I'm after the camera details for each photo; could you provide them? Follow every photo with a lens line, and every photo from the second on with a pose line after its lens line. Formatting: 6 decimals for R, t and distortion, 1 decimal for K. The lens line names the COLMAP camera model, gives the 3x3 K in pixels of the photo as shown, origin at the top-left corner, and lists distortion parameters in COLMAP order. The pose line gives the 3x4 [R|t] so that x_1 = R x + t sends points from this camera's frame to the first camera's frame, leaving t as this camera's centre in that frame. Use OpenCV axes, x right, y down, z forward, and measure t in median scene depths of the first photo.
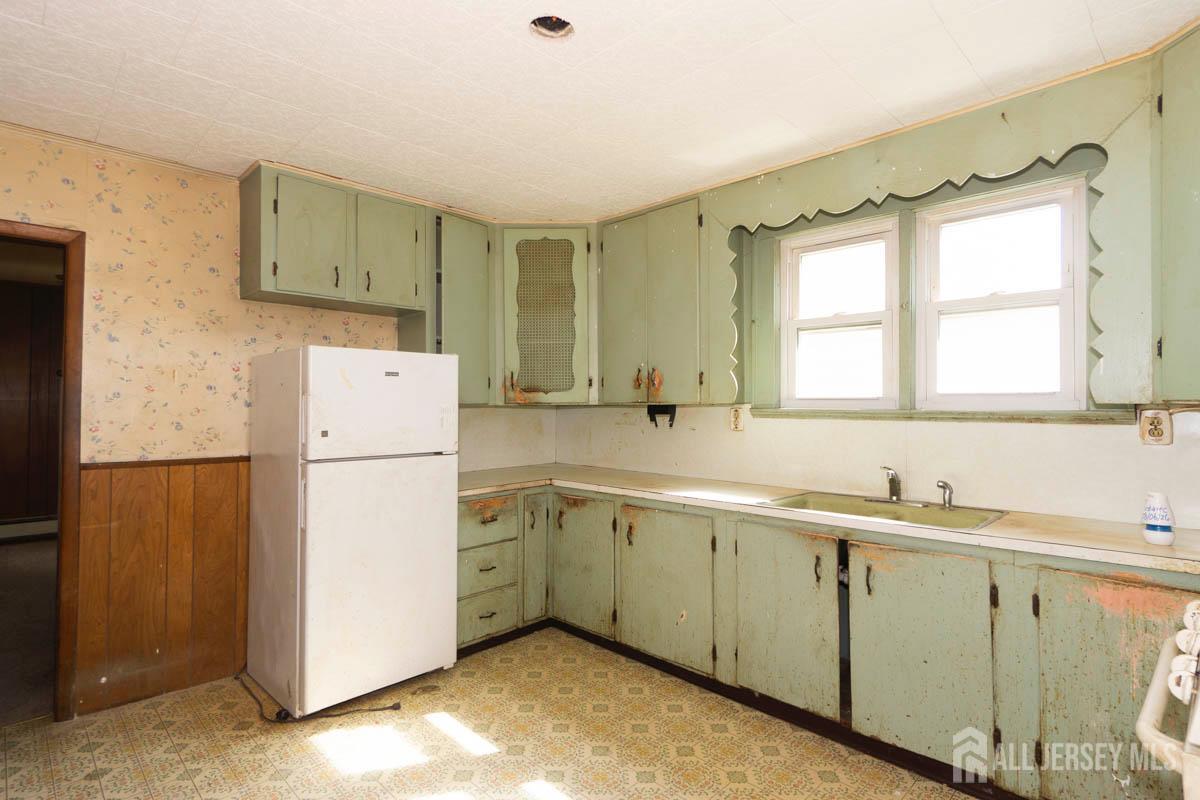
lens RADIAL K [[614.2, 0, 602.8], [0, 614.2, 393.3], [0, 0, 1]] dist [0.000669, 0.000546]
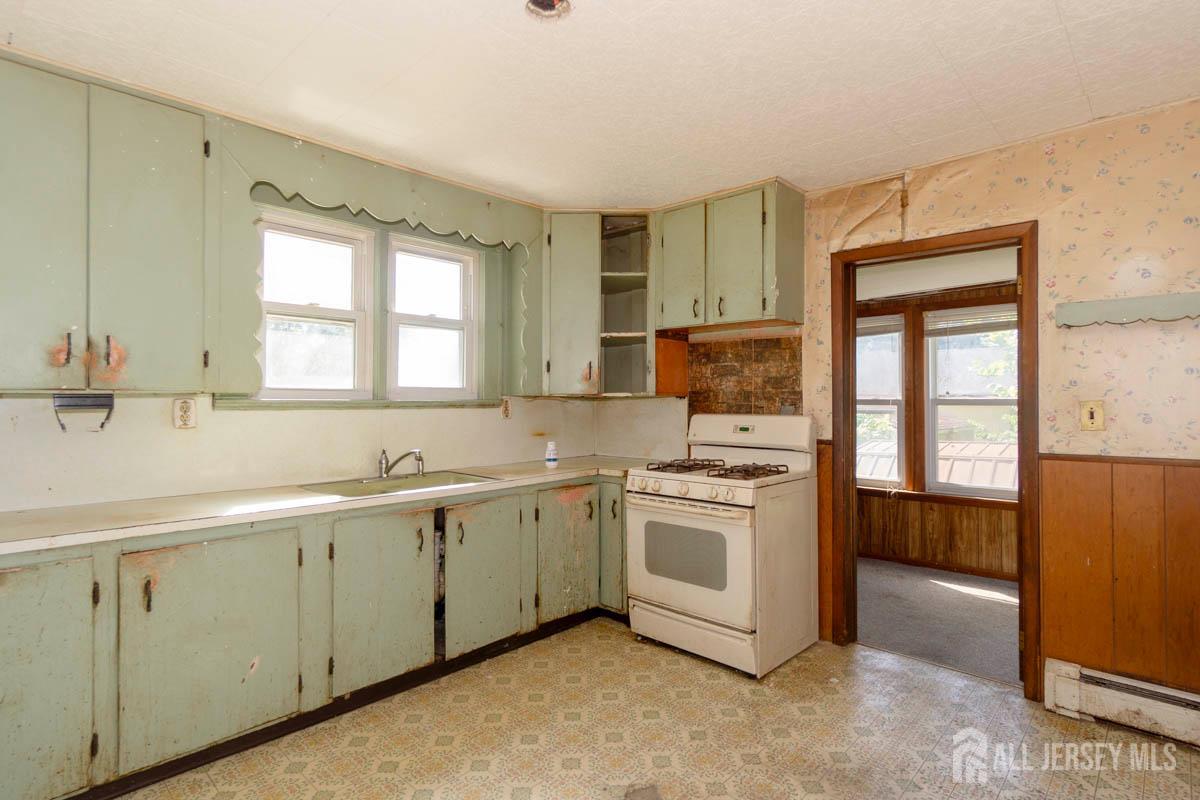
lens RADIAL K [[614.2, 0, 602.8], [0, 614.2, 393.3], [0, 0, 1]] dist [0.000669, 0.000546]
pose [[-0.038269, 0.007043, 0.999243, -0.716741], [-0.022659, 0.999712, -0.007914, 0.014337], [-0.999011, -0.022944, -0.038098, 0.638180]]
